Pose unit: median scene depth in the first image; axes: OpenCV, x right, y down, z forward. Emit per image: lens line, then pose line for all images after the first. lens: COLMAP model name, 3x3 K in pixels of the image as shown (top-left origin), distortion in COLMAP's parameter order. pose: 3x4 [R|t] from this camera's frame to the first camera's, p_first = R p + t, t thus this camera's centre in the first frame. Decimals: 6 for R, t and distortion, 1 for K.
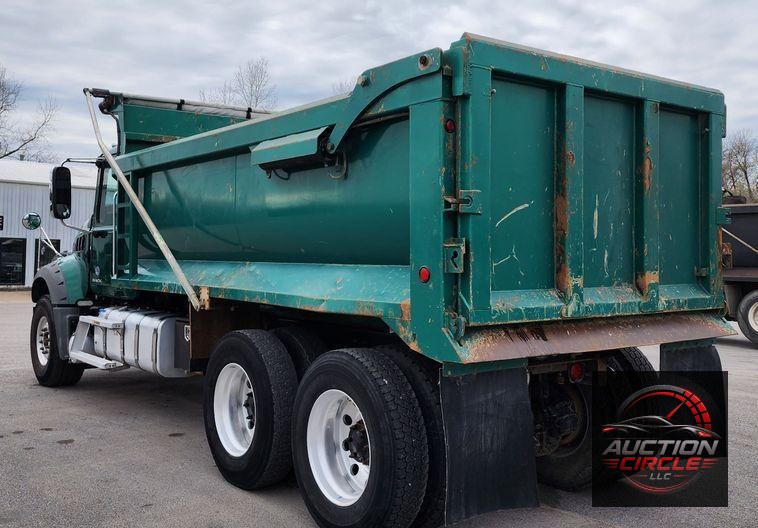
lens RADIAL K [[752.1, 0, 381.5], [0, 752.1, 245.4], [0, 0, 1]] dist [0.101829, -0.012080]
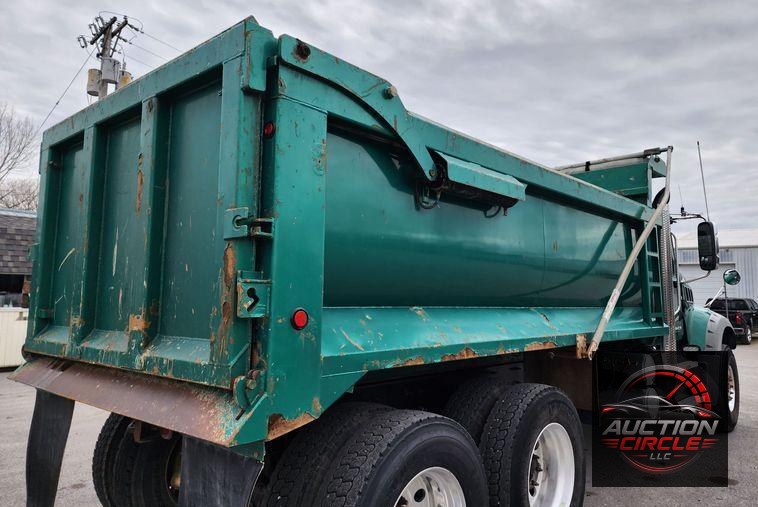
lens RADIAL K [[560.2, 0, 379.3], [0, 560.2, 243.4], [0, 0, 1]] dist [0.075572, -0.002611]
pose [[0.177050, -0.102414, -0.978859, 1.006506], [0.000291, 0.994577, -0.104006, 0.023297], [0.984202, 0.018129, 0.176119, 1.190870]]
